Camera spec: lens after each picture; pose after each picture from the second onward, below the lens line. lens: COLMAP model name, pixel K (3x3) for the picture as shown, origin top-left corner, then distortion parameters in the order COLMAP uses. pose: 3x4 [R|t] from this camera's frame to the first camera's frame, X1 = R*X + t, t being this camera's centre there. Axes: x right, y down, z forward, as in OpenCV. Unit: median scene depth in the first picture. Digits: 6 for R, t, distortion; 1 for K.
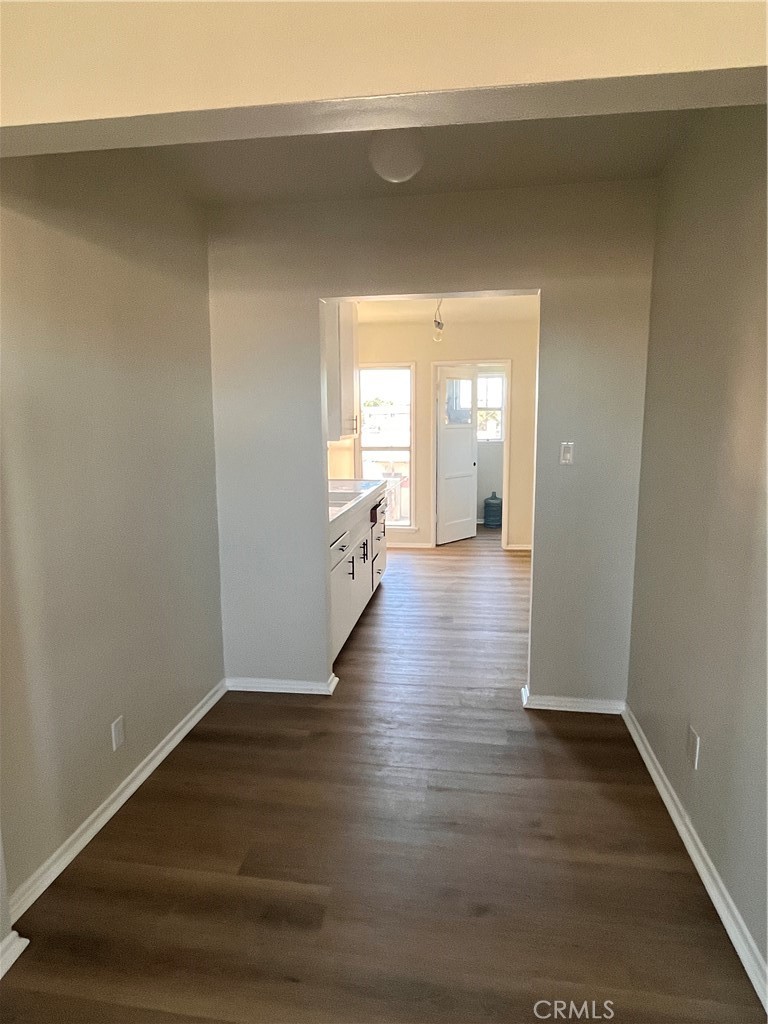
lens RADIAL K [[593.5, 0, 385.7], [0, 593.5, 515.1], [0, 0, 1]] dist [-0.004969, -0.001103]
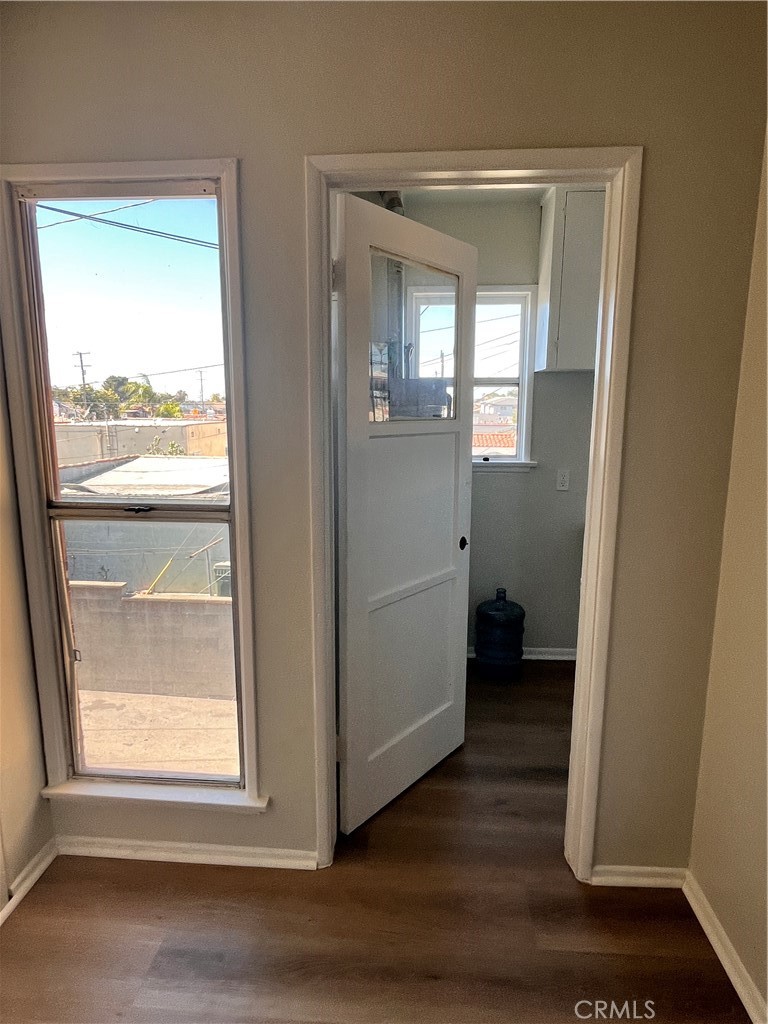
lens RADIAL K [[593.5, 0, 384.0], [0, 593.5, 512.7], [0, 0, 1]] dist [-0.004969, -0.001103]
pose [[0.997448, 0.005357, 0.071193, 0.088942], [-0.005455, 0.999984, 0.001182, -0.112730], [-0.071186, -0.001568, 0.997462, 0.731283]]
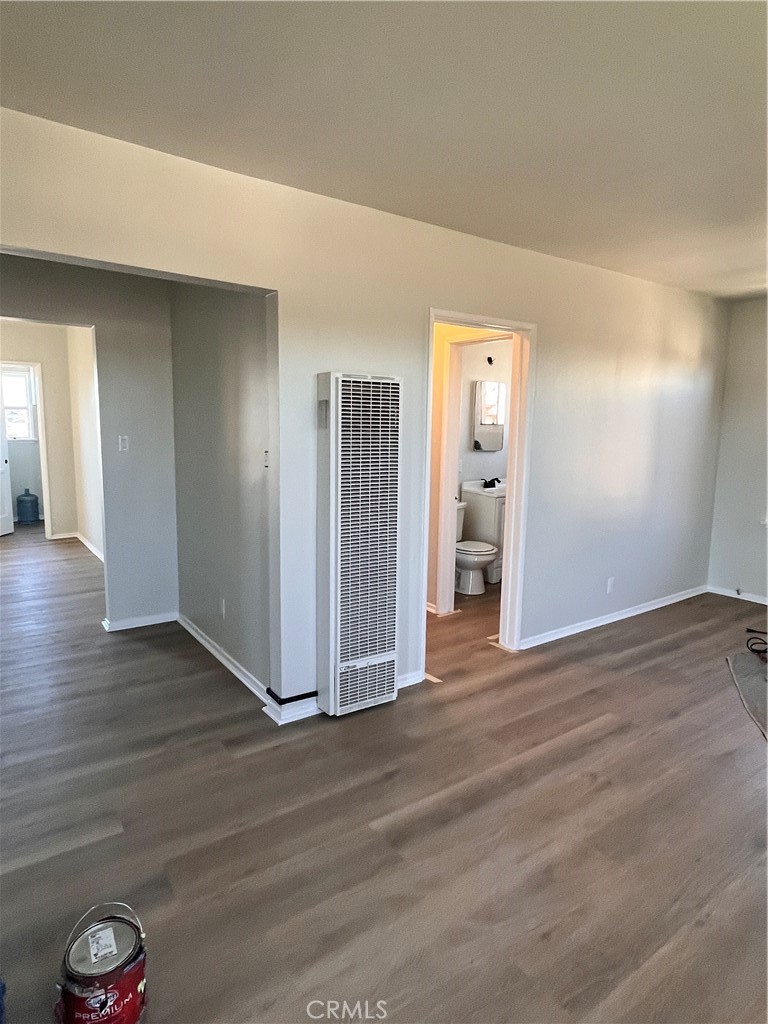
lens RADIAL K [[593.5, 0, 384.5], [0, 593.5, 516.0], [0, 0, 1]] dist [-0.004969, -0.001103]
pose [[0.716026, -0.081671, 0.693280, -0.106499], [0.081421, 0.996125, 0.033255, 0.029007], [-0.693309, 0.032636, 0.719901, -0.197797]]
